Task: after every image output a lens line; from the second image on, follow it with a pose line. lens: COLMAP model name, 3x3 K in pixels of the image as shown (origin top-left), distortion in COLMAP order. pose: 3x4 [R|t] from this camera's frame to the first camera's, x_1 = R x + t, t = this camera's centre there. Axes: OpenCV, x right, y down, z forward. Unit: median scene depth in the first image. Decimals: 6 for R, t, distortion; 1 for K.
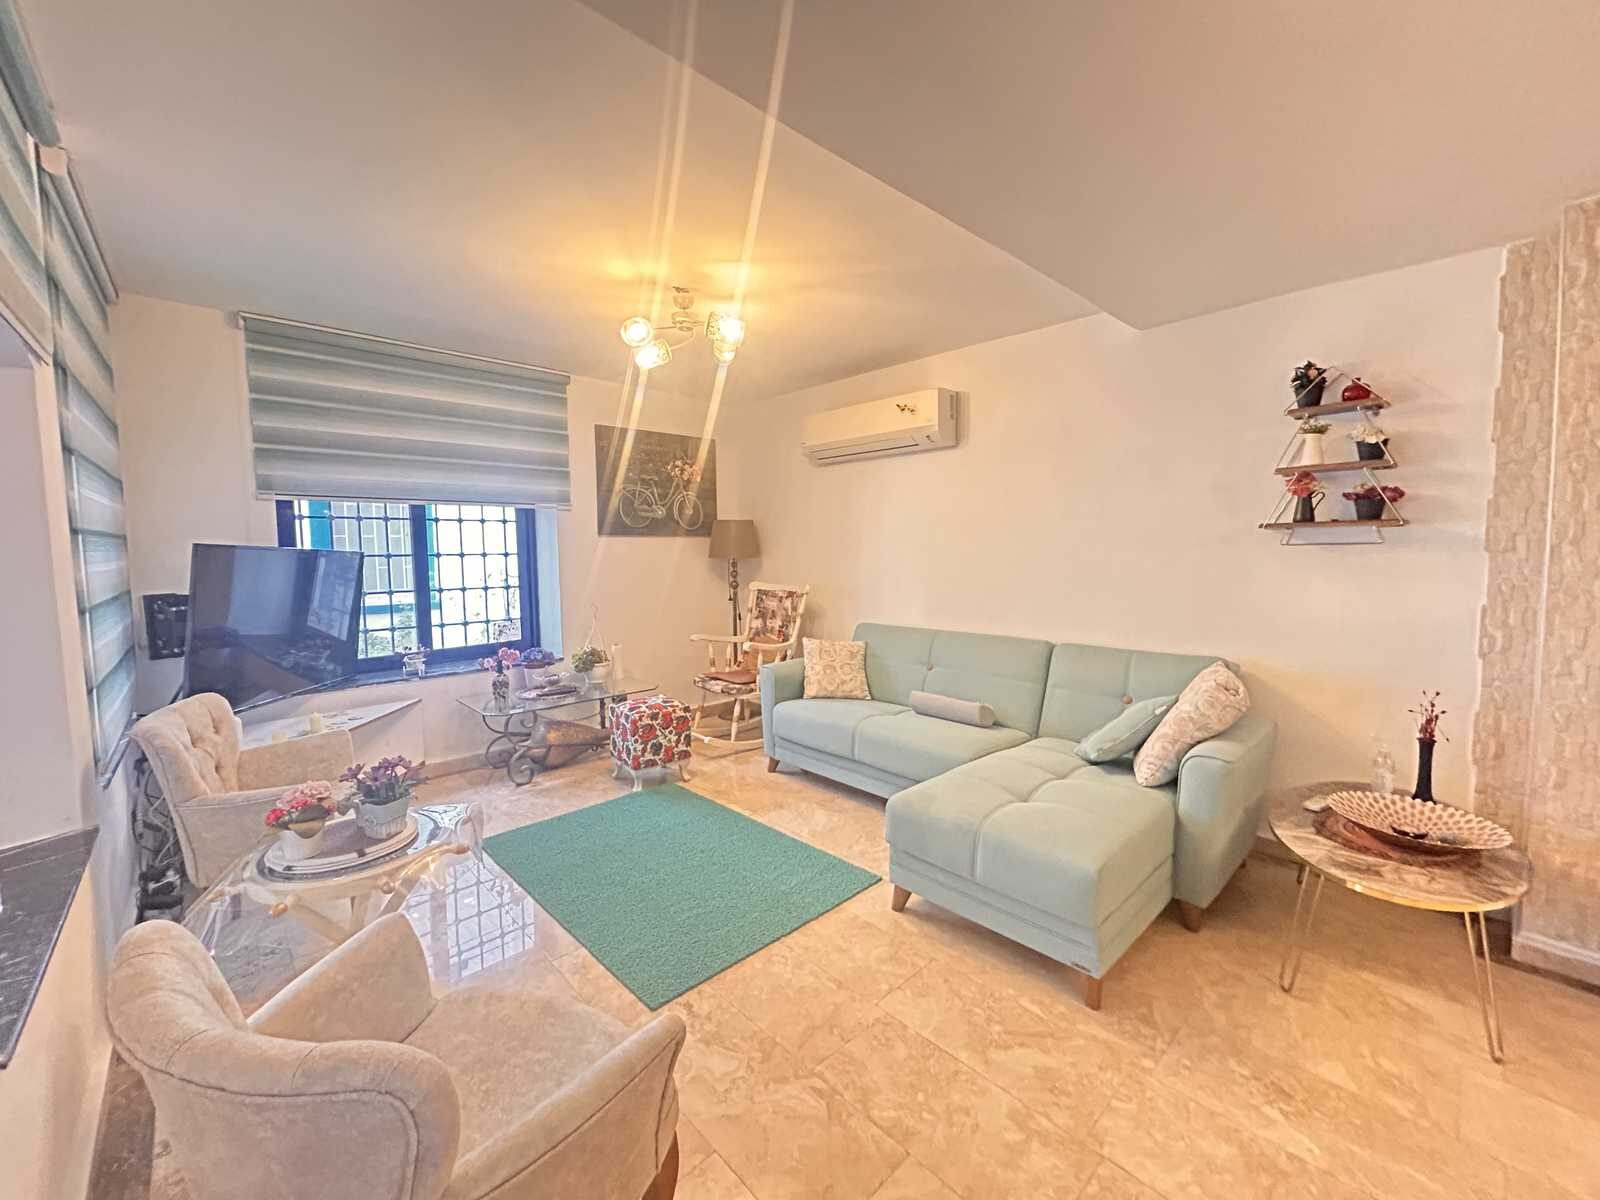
lens RADIAL K [[648.4, 0, 797.8], [0, 648.4, 596.4], [0, 0, 1]] dist [-0.002674, 0.000834]
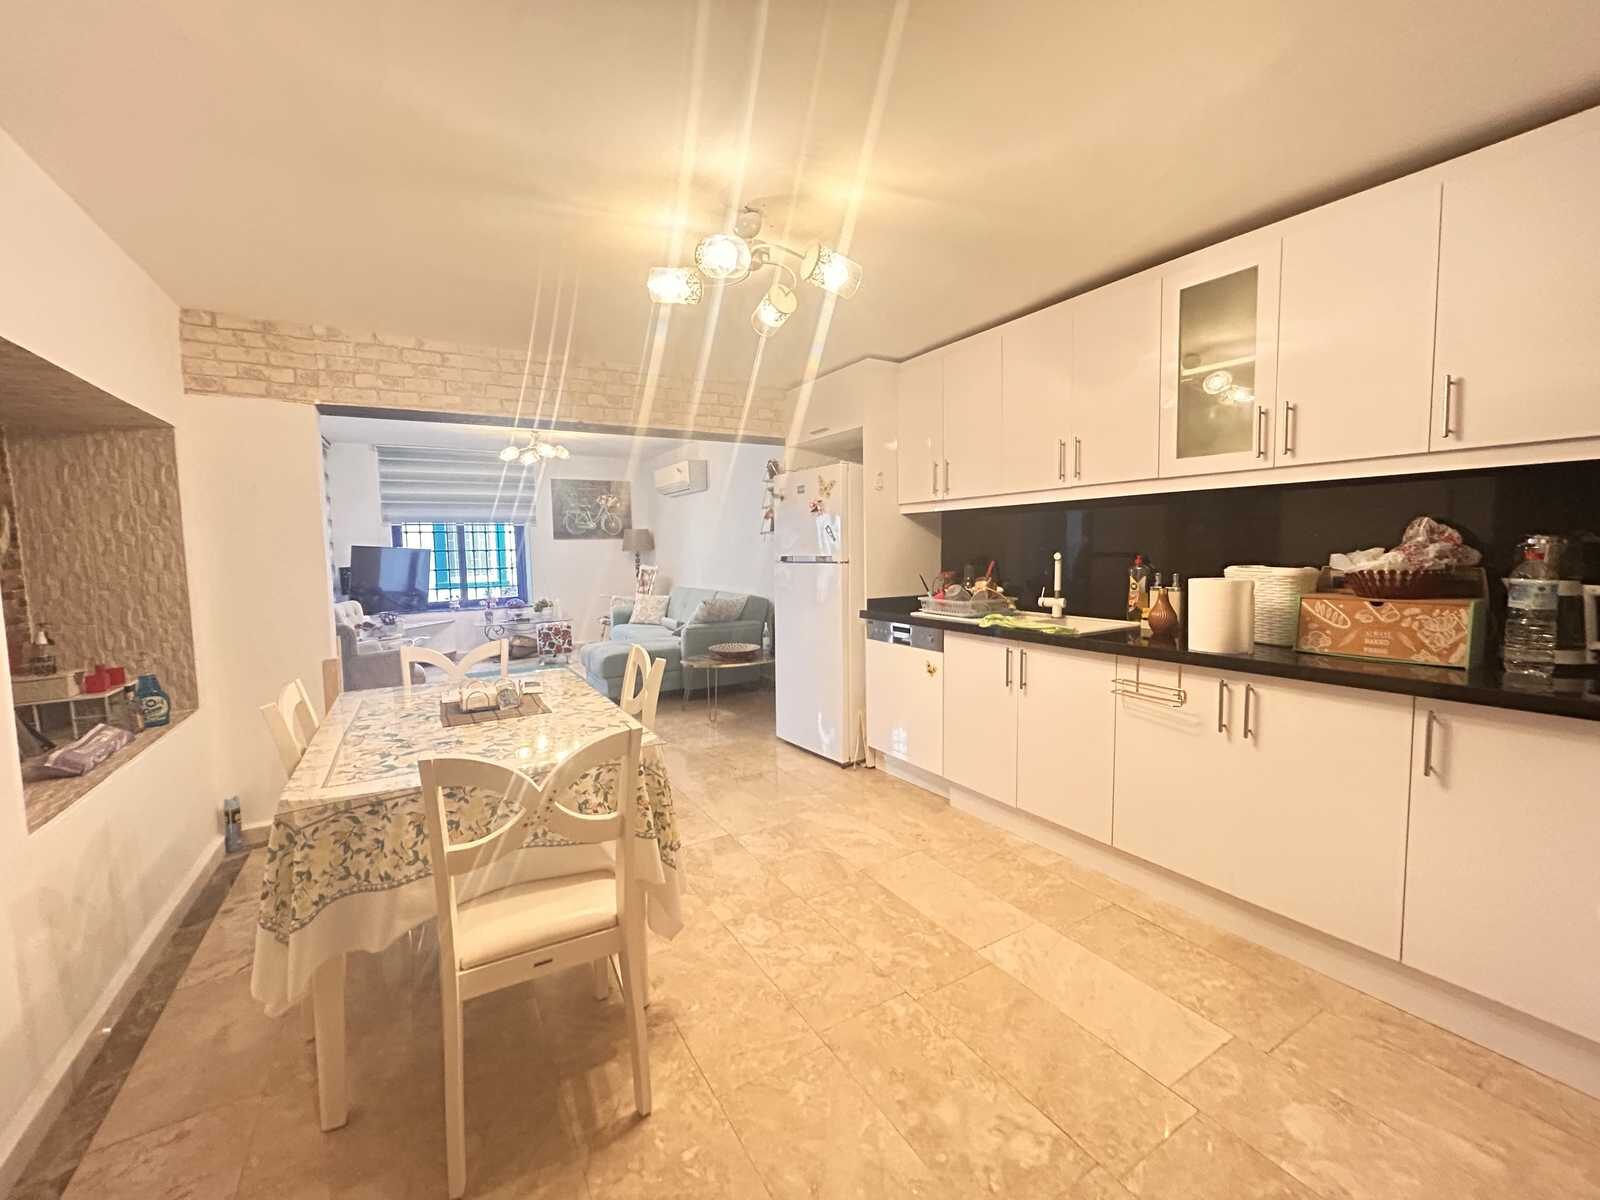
lens RADIAL K [[648.4, 0, 799.8], [0, 648.4, 592.9], [0, 0, 1]] dist [-0.002674, 0.000834]
pose [[0.976253, 0.006177, -0.216546, 0.938904], [-0.006706, 0.999976, -0.001711, 0.067773], [0.216530, 0.003122, 0.976271, -0.774588]]
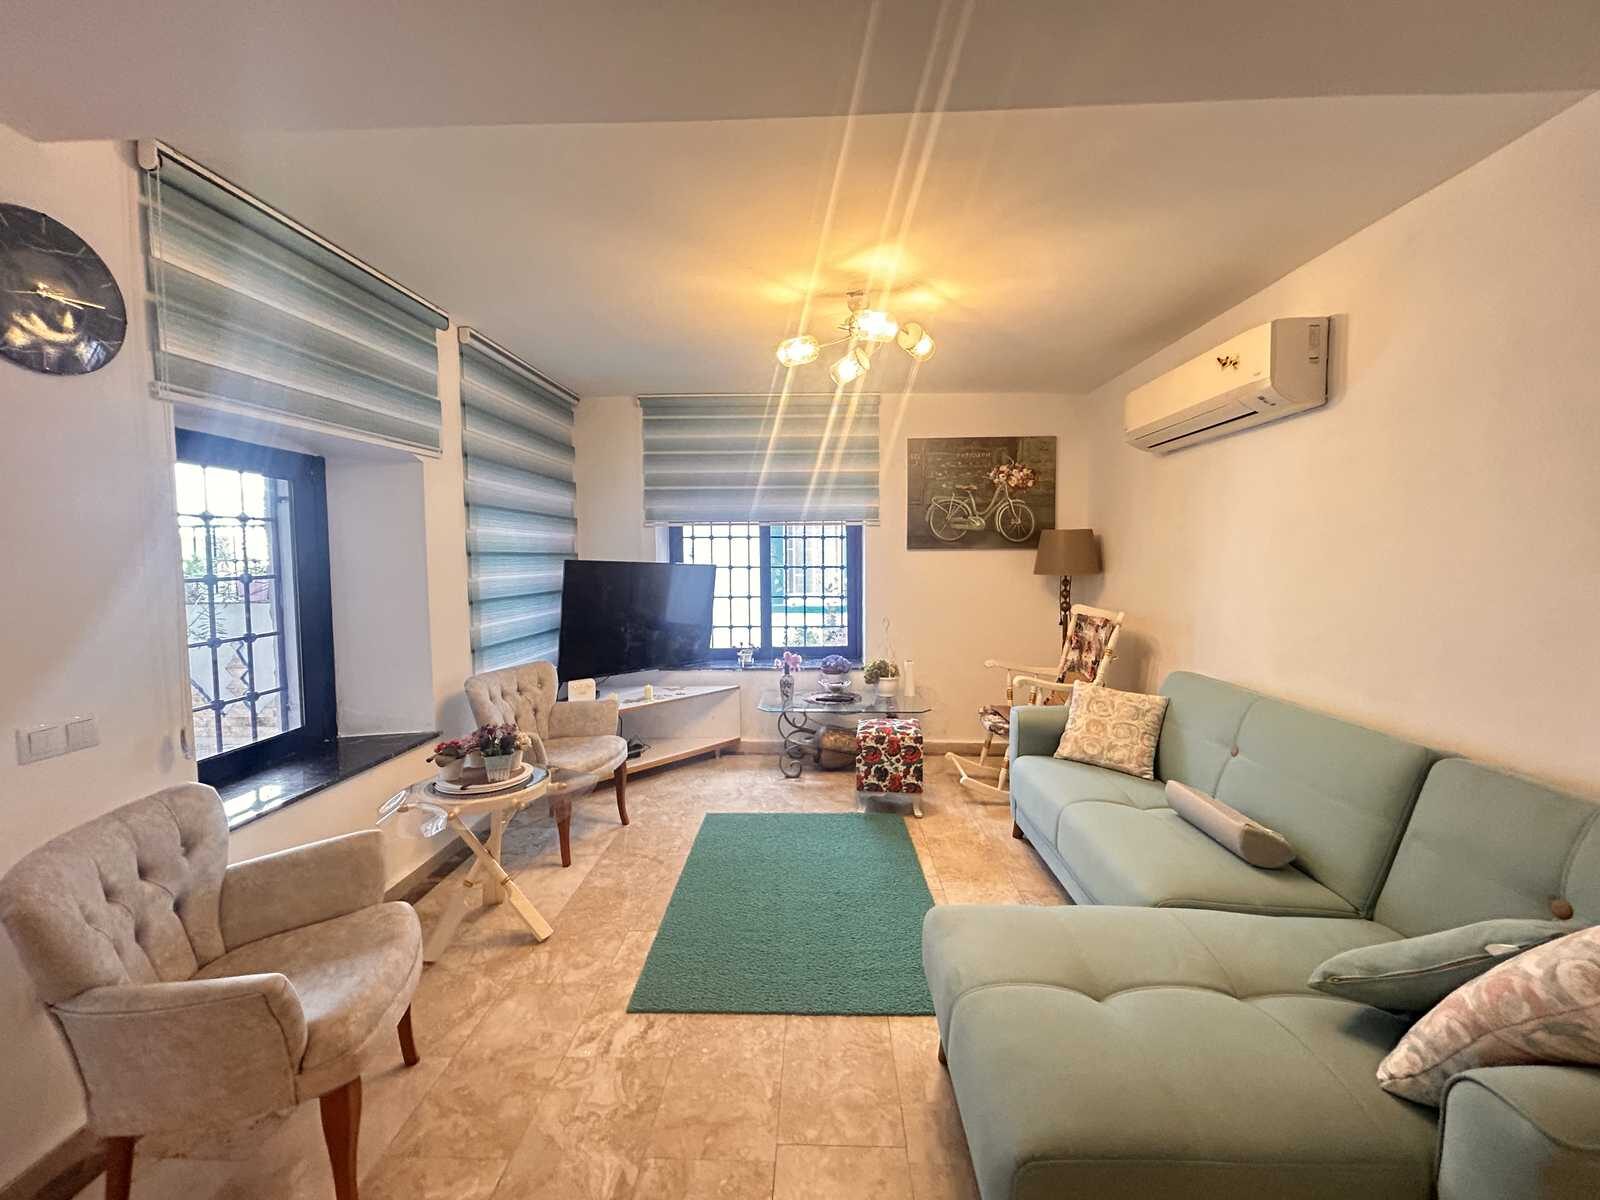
lens RADIAL K [[648.4, 0, 799.9], [0, 648.4, 596.0], [0, 0, 1]] dist [-0.002674, 0.000834]
pose [[0.704344, 0.047208, -0.708287, 0.349637], [-0.055329, 0.998402, 0.011523, -0.030750], [0.707699, 0.031072, 0.705830, 0.224008]]
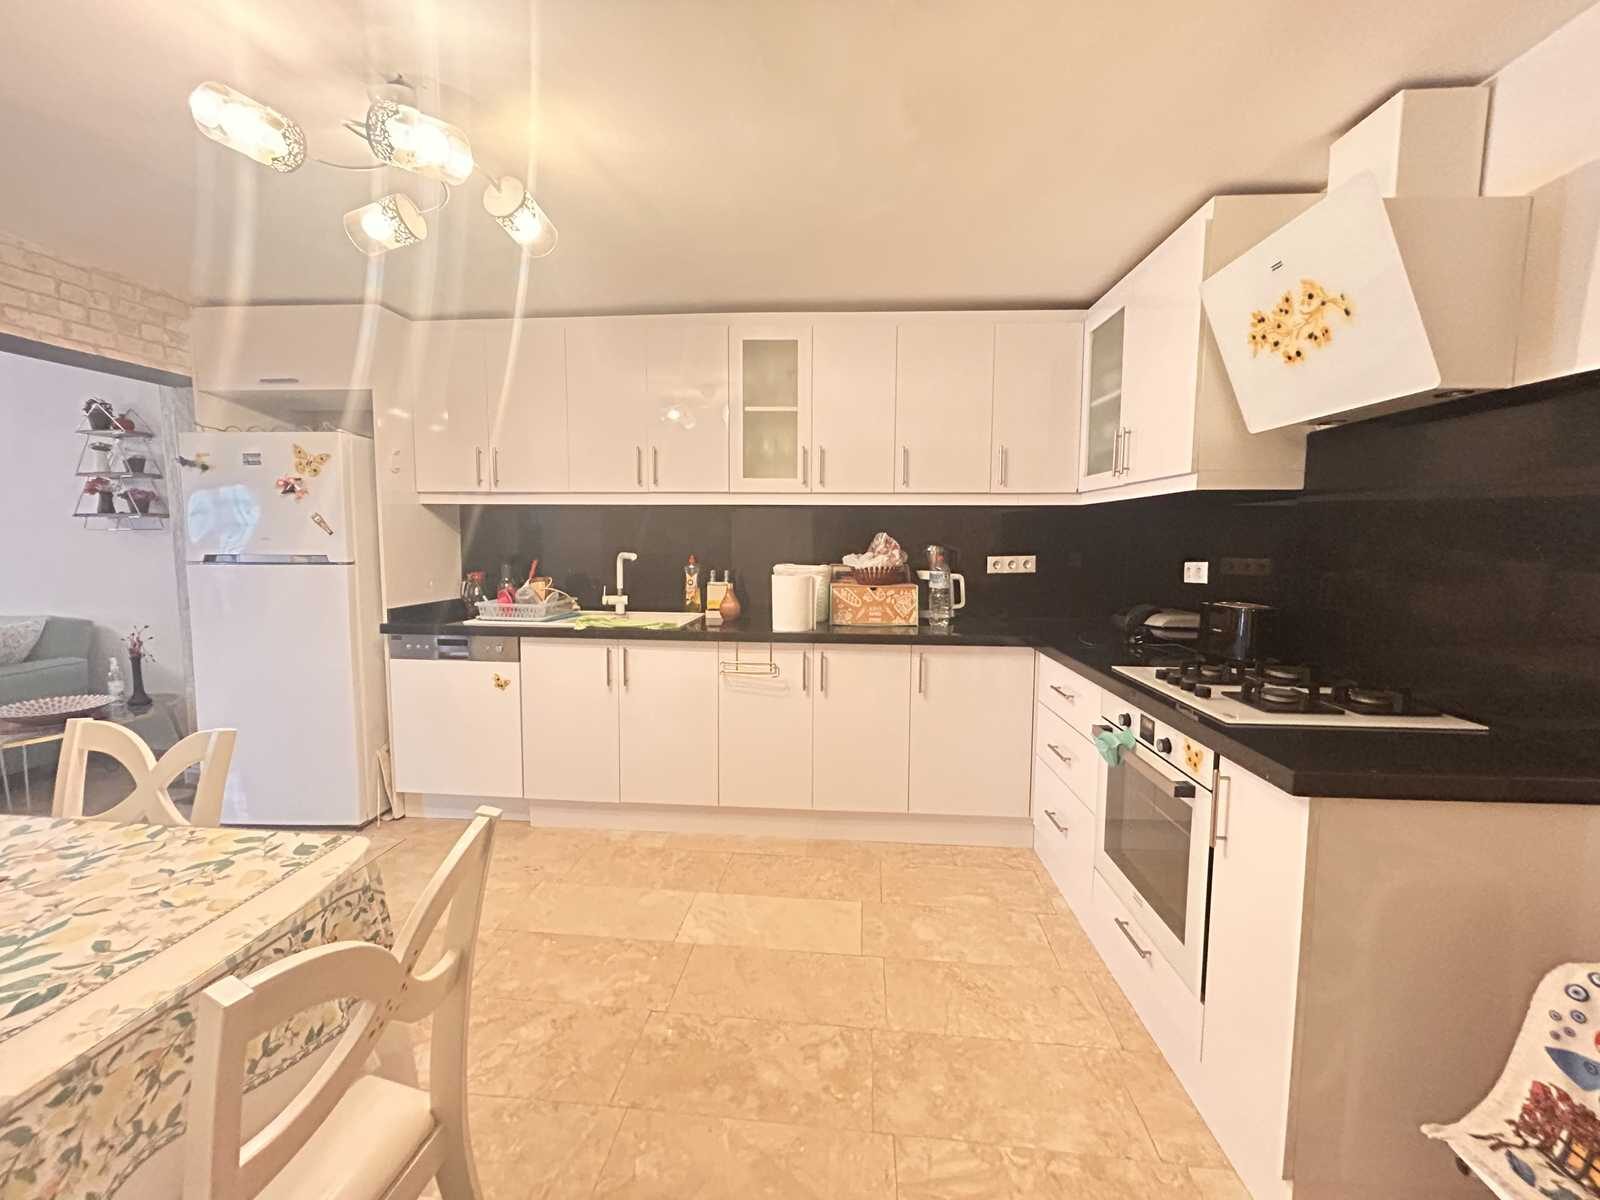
lens RADIAL K [[648.4, 0, 798.4], [0, 648.4, 592.7], [0, 0, 1]] dist [-0.002674, 0.000834]
pose [[0.754909, -0.043902, 0.654359, 0.695024], [0.037637, 0.999013, 0.023605, 0.055363], [-0.654749, 0.006809, 0.755816, -0.707973]]
